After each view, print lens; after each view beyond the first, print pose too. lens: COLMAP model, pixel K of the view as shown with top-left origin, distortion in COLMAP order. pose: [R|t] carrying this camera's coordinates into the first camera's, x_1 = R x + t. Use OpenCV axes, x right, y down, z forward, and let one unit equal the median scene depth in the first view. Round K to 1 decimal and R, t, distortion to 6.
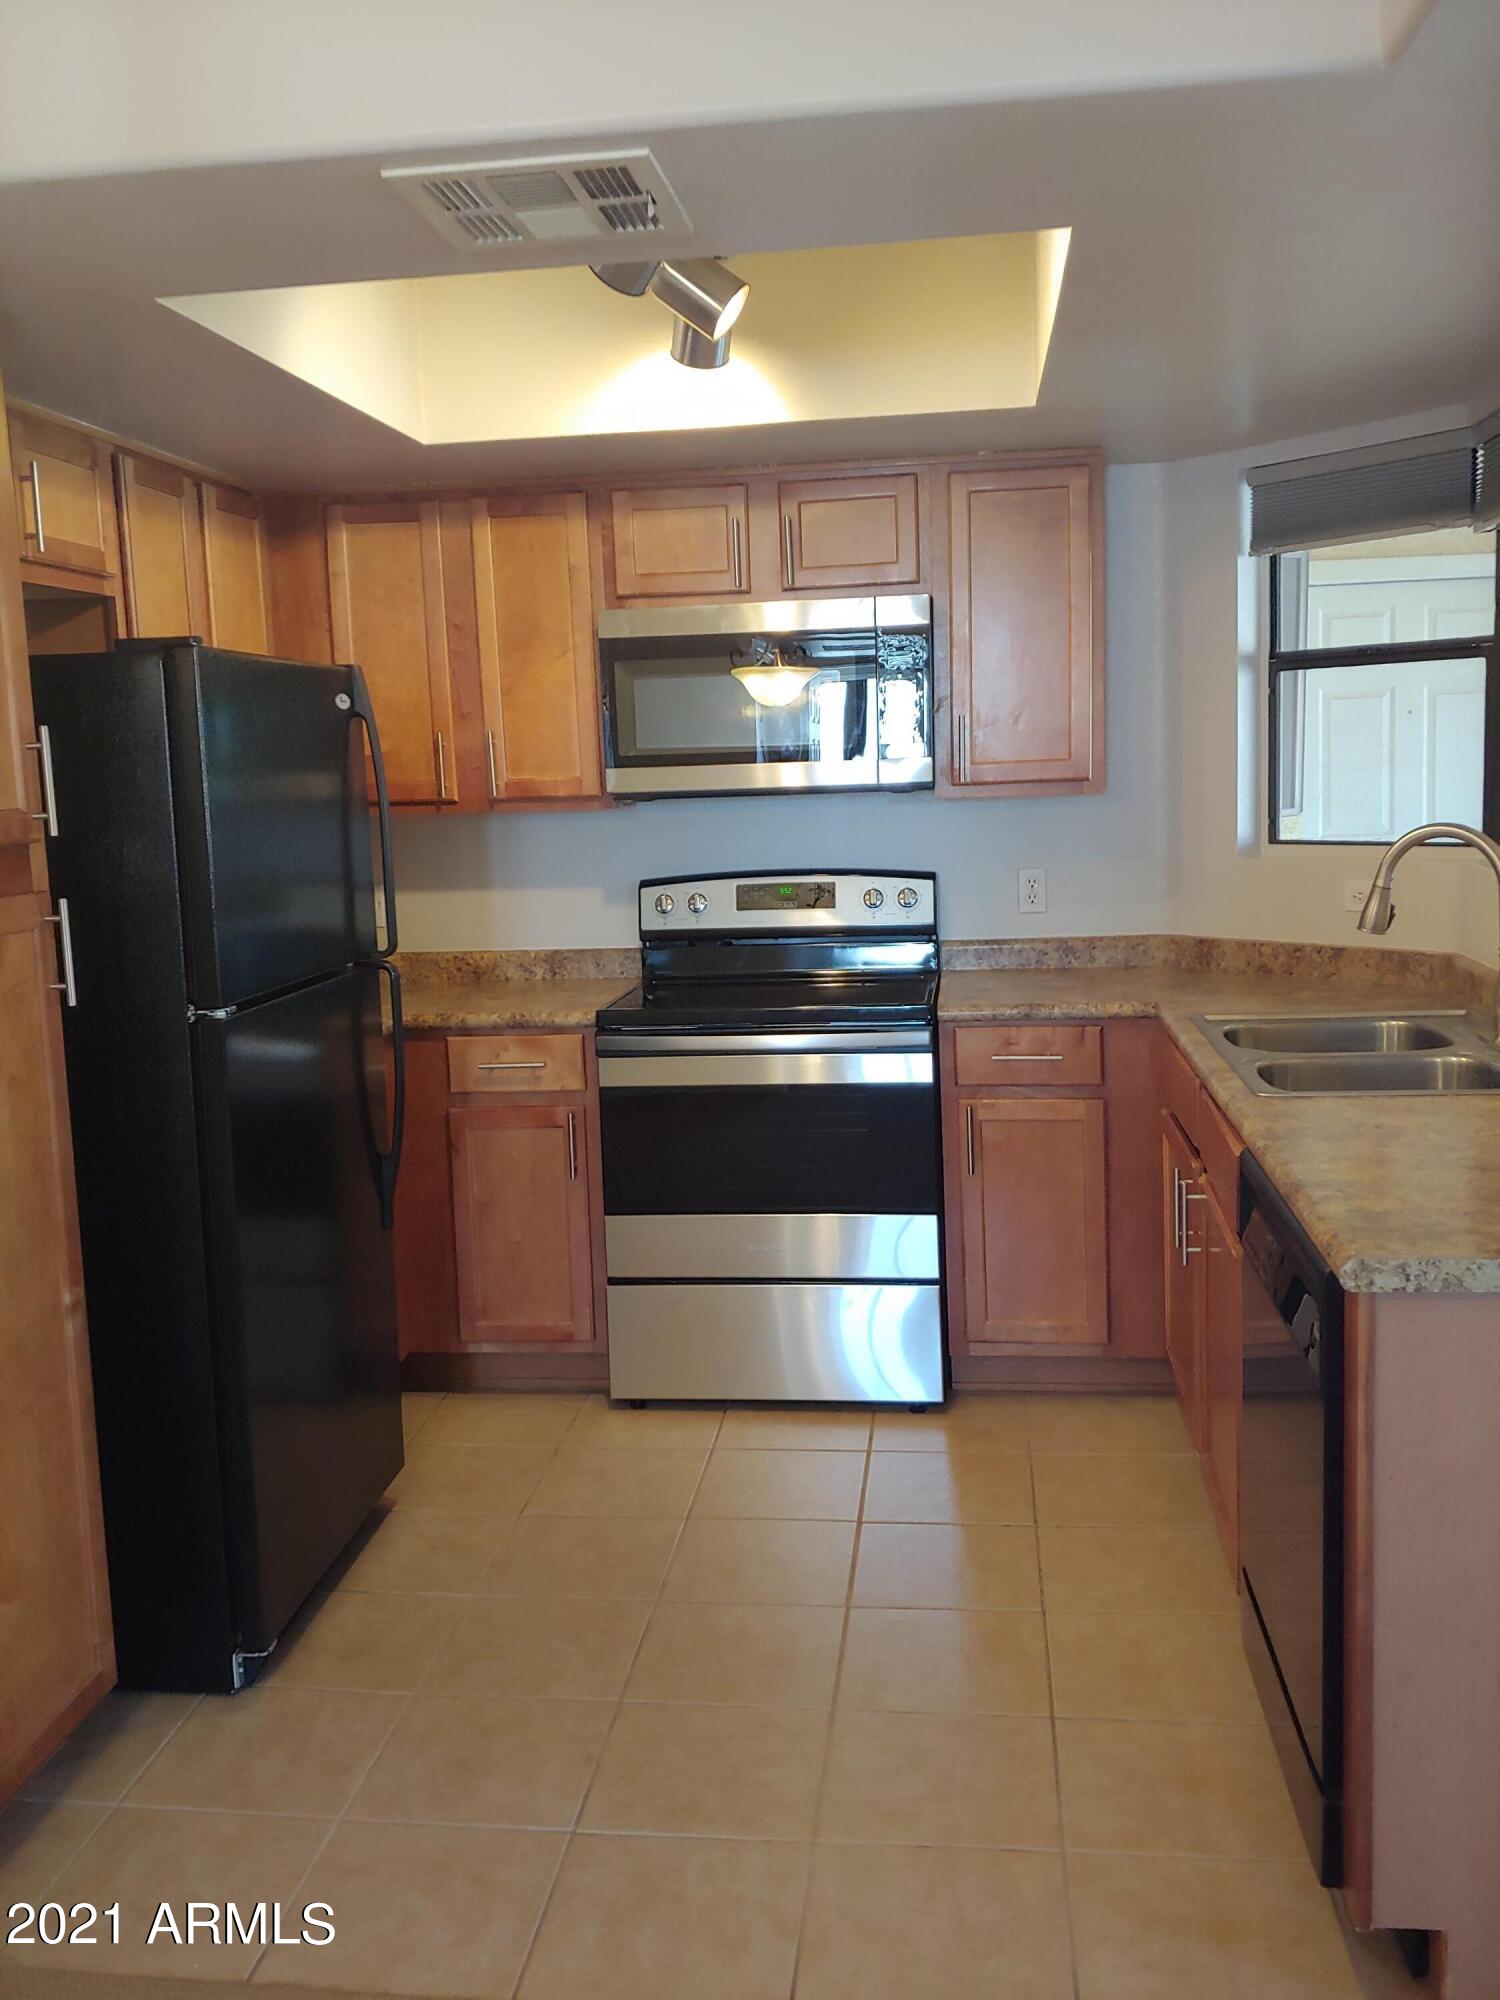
lens RADIAL K [[1741.2, 0, 744.2], [0, 1741.2, 987.2], [0, 0, 1]] dist [0.164533, -0.451937]
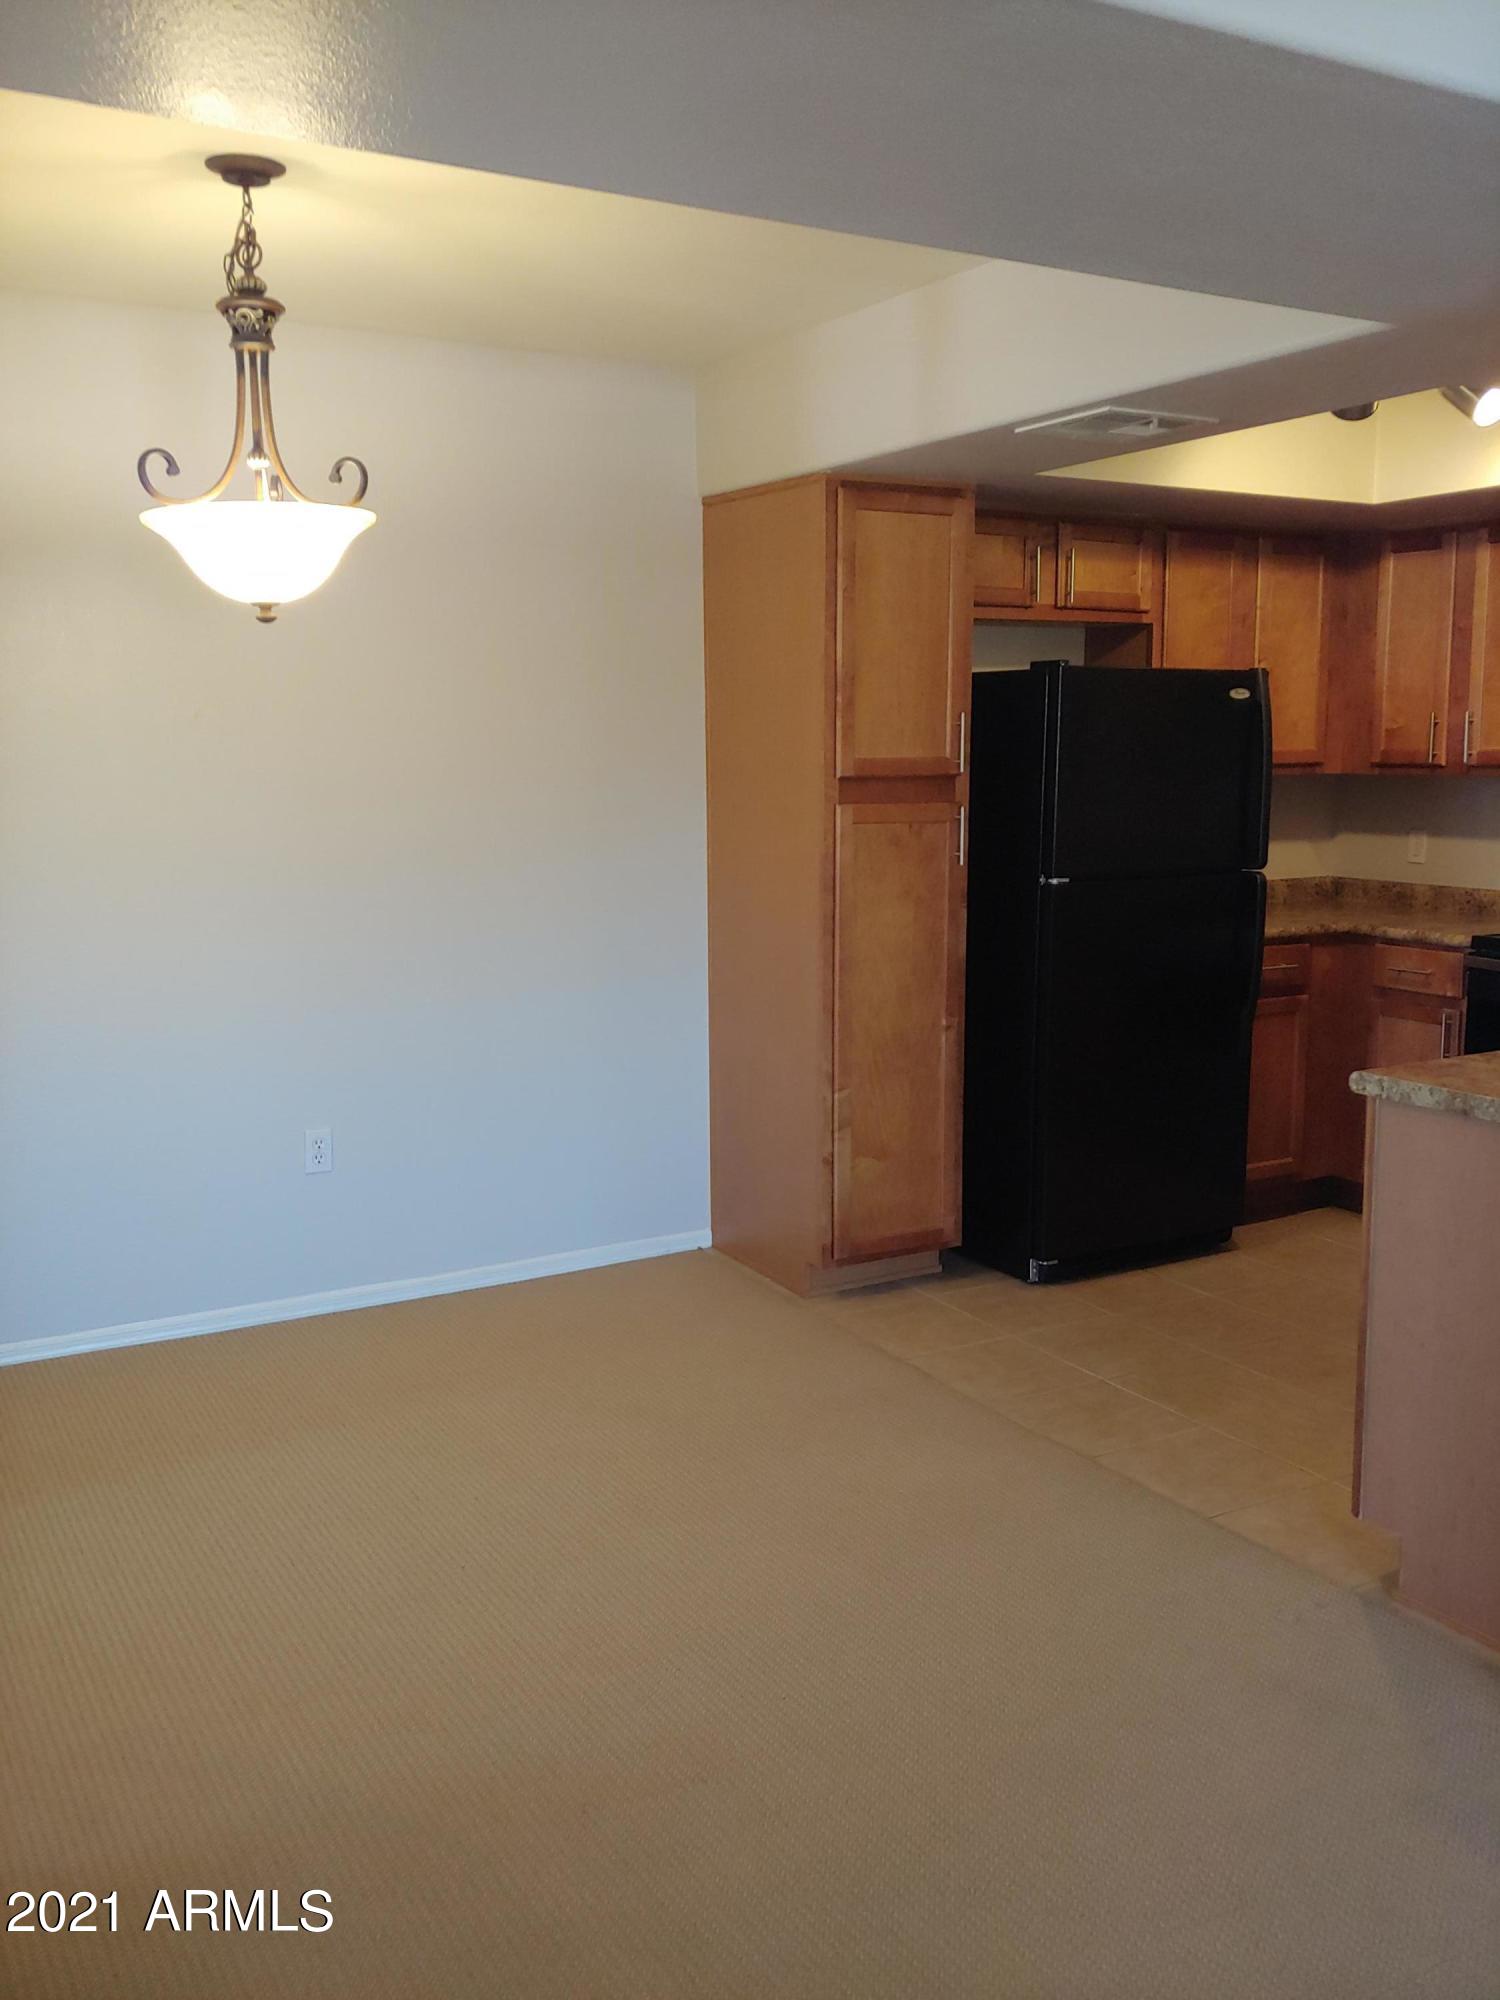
lens RADIAL K [[1741.2, 0, 744.2], [0, 1741.2, 987.2], [0, 0, 1]] dist [0.164533, -0.451937]
pose [[0.604634, 0.142442, -0.783663, 0.594409], [-0.122580, 0.988799, 0.085151, 0.005940], [0.787014, 0.044576, 0.615322, -0.193003]]
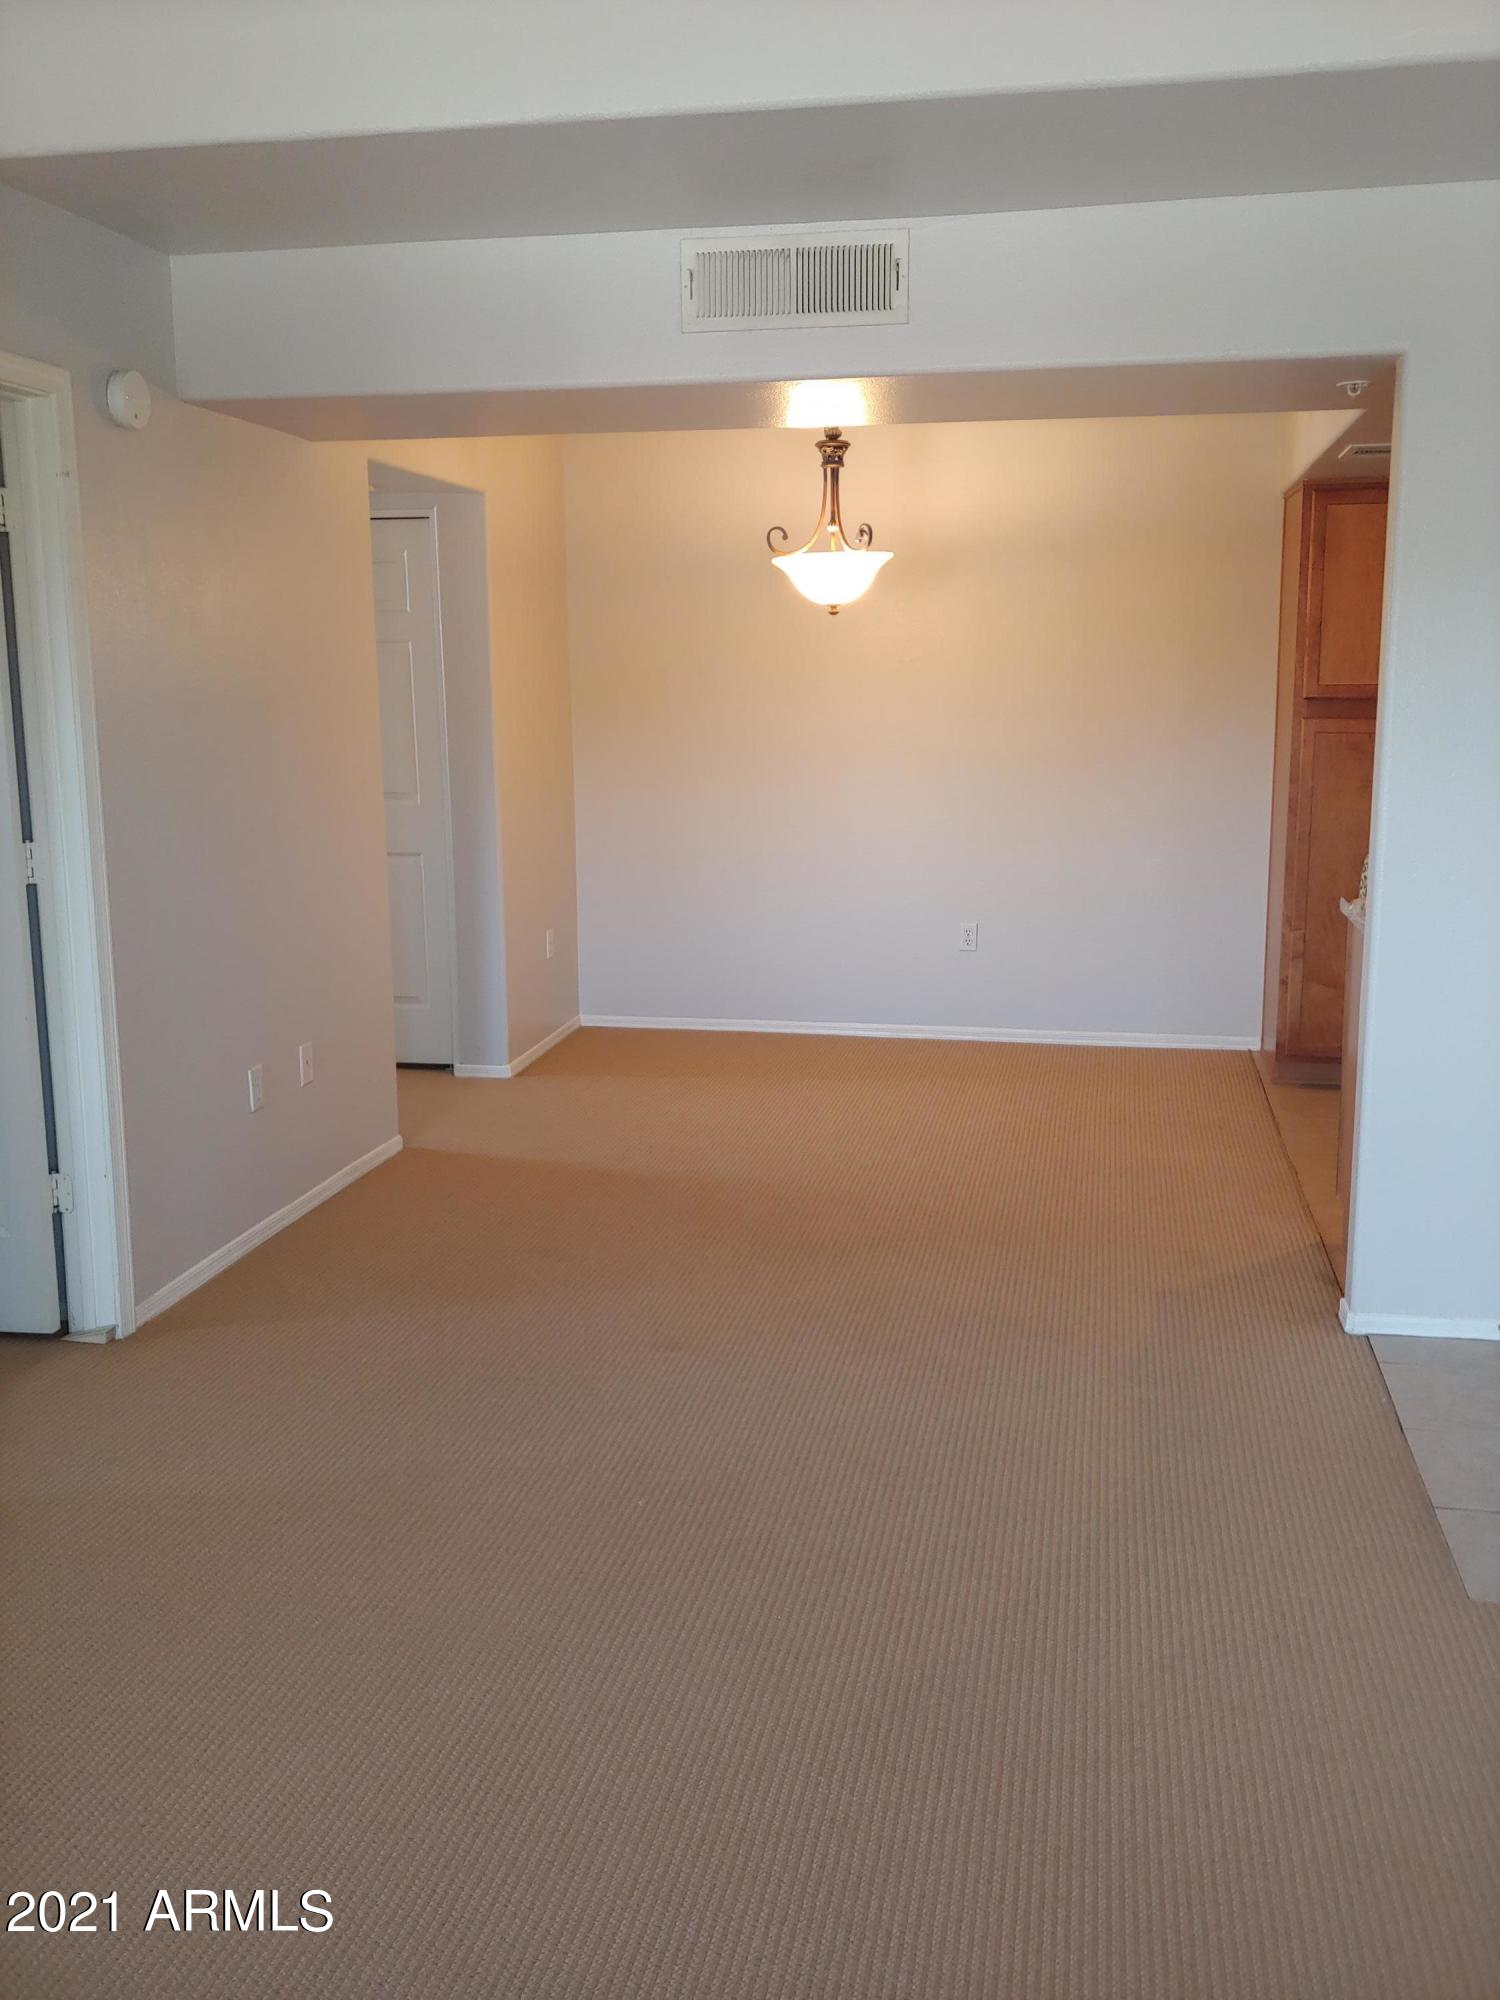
lens RADIAL K [[1741.2, 0, 744.2], [0, 1741.2, 987.2], [0, 0, 1]] dist [0.164533, -0.451937]
pose [[-0.049103, 0.219668, -0.974338, 1.348938], [-0.125742, 0.966394, 0.224214, -0.084224], [0.990847, 0.133525, -0.019831, 0.127410]]
